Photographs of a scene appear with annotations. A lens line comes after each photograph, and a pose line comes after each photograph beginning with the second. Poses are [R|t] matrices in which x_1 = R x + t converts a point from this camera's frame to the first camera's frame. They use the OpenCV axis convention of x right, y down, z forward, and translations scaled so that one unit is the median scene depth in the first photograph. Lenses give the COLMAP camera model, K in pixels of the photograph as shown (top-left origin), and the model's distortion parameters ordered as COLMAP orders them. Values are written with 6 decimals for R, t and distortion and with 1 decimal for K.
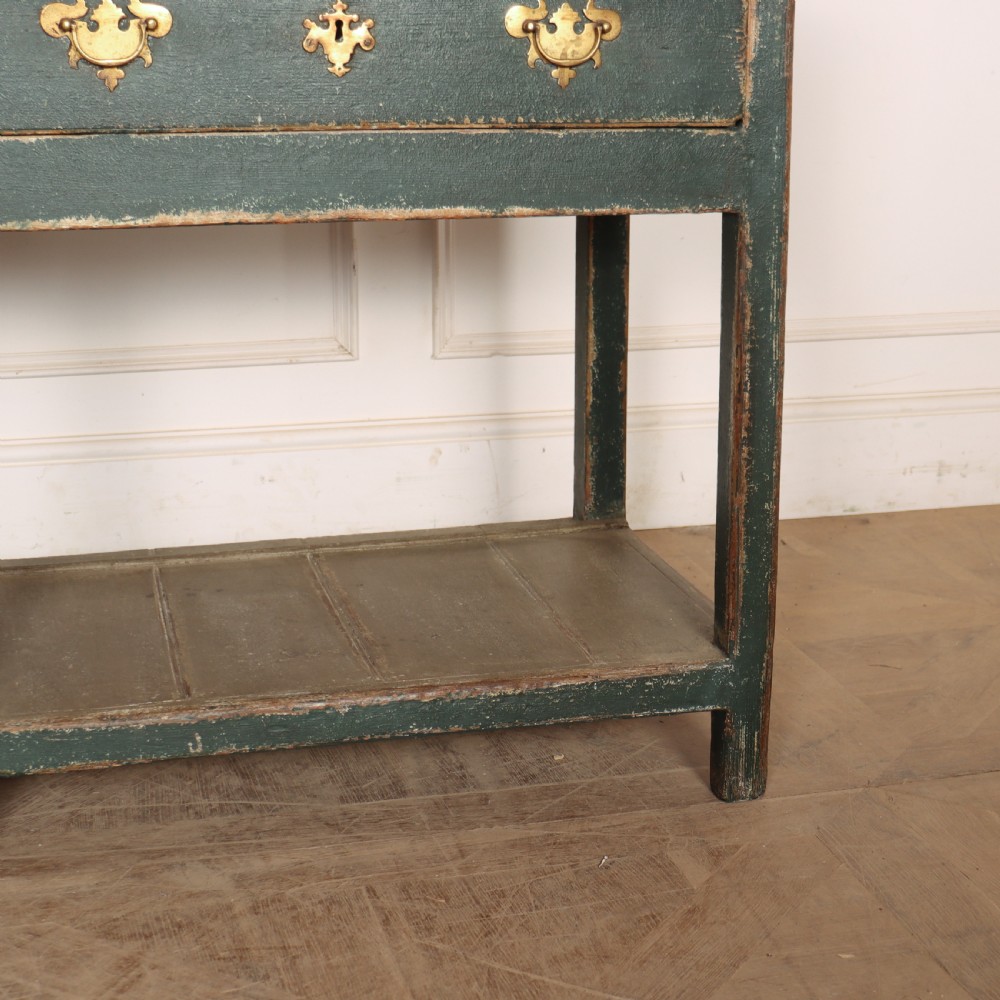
lens RADIAL K [[2009.9, 0, 622.8], [0, 2009.9, 591.9], [0, 0, 1]] dist [-0.099554, 0.000000]
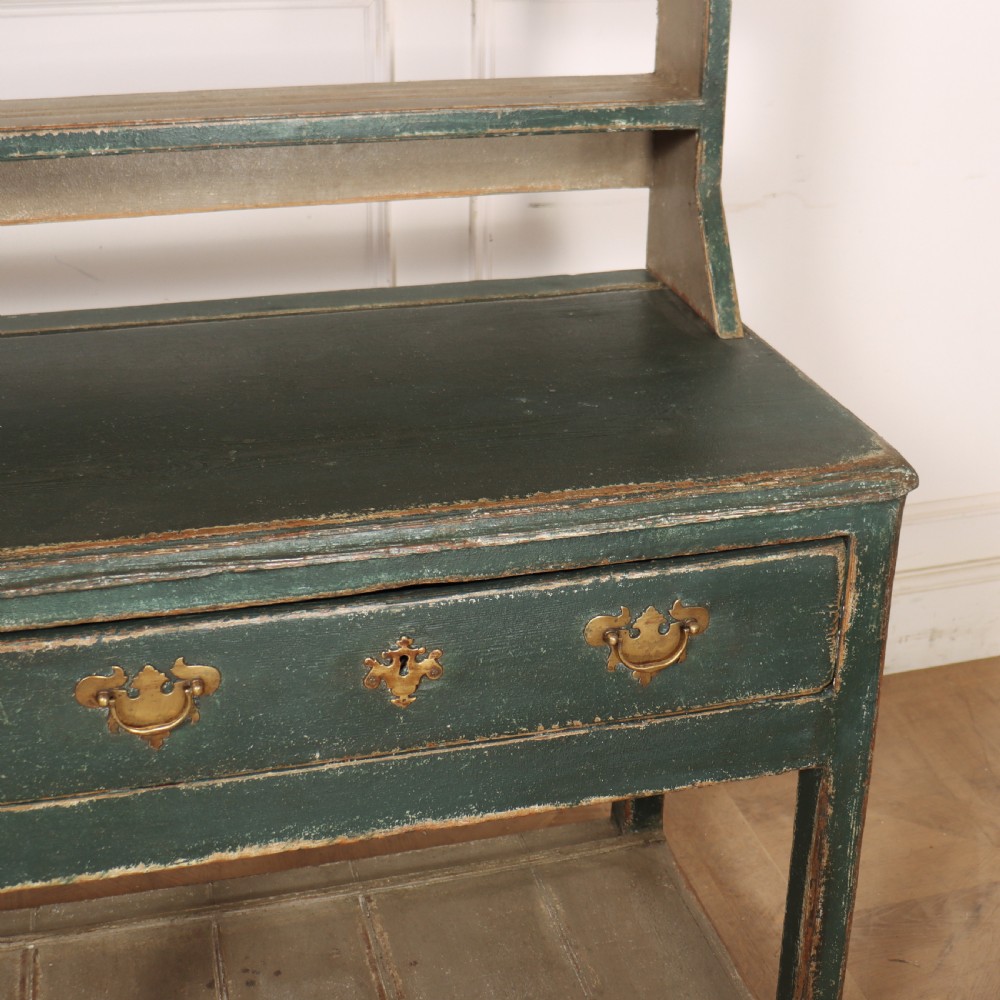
lens RADIAL K [[1595.2, 0, 558.5], [0, 1595.2, 435.3], [0, 0, 1]] dist [-0.152361, 0.000000]
pose [[0.999887, 0.010957, -0.010254, -0.059647], [-0.010040, 0.996279, 0.085598, -0.397606], [0.011154, -0.085486, 0.996277, 0.260472]]
